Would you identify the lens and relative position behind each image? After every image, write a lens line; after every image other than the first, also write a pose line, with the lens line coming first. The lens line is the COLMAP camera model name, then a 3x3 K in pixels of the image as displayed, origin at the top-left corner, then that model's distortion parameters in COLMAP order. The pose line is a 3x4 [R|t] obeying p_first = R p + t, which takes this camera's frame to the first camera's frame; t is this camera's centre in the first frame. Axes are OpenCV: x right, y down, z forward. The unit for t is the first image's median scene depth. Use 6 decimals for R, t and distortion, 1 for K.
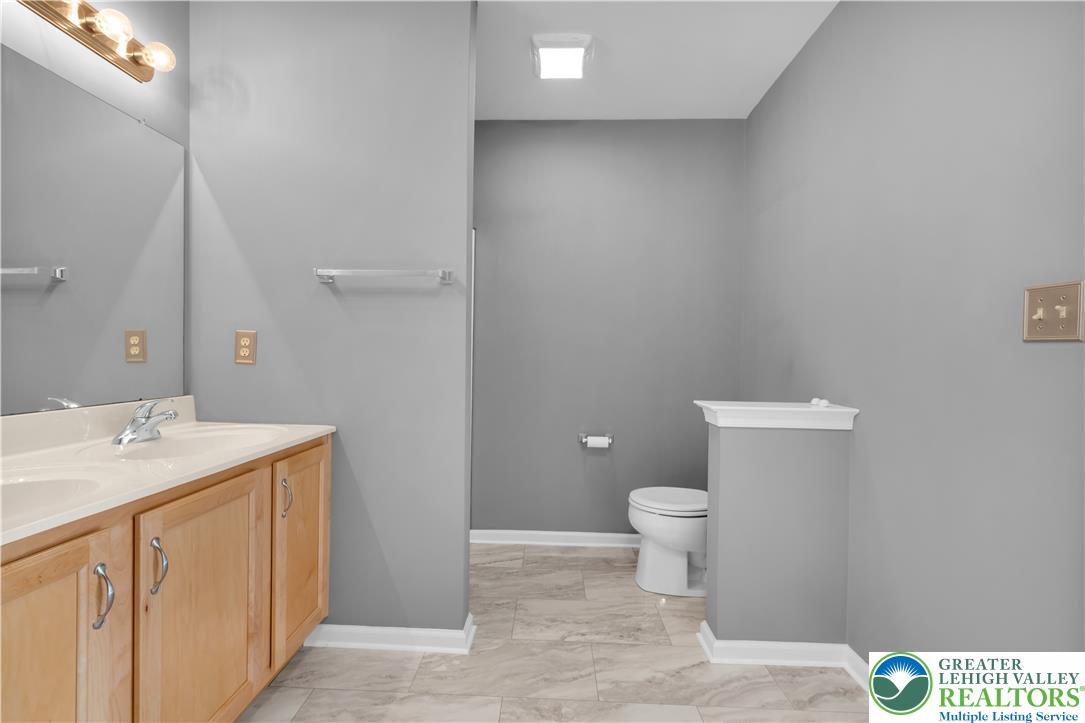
lens RADIAL K [[475.4, 0, 544.5], [0, 475.4, 355.1], [0, 0, 1]] dist [-0.000235, -0.000235]
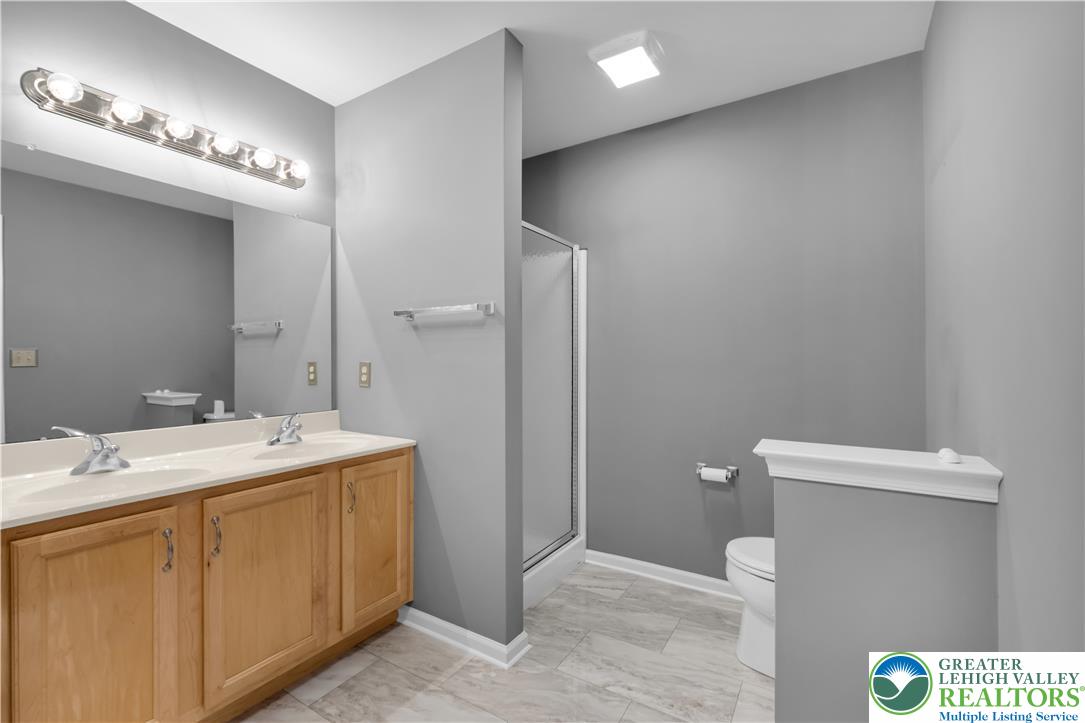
lens RADIAL K [[475.4, 0, 542.6], [0, 475.4, 354.8], [0, 0, 1]] dist [-0.000235, -0.000235]
pose [[0.864443, -0.021425, -0.502274, 0.429418], [0.013487, 0.999720, -0.019433, -0.037260], [0.502550, 0.010025, 0.864490, 0.130953]]
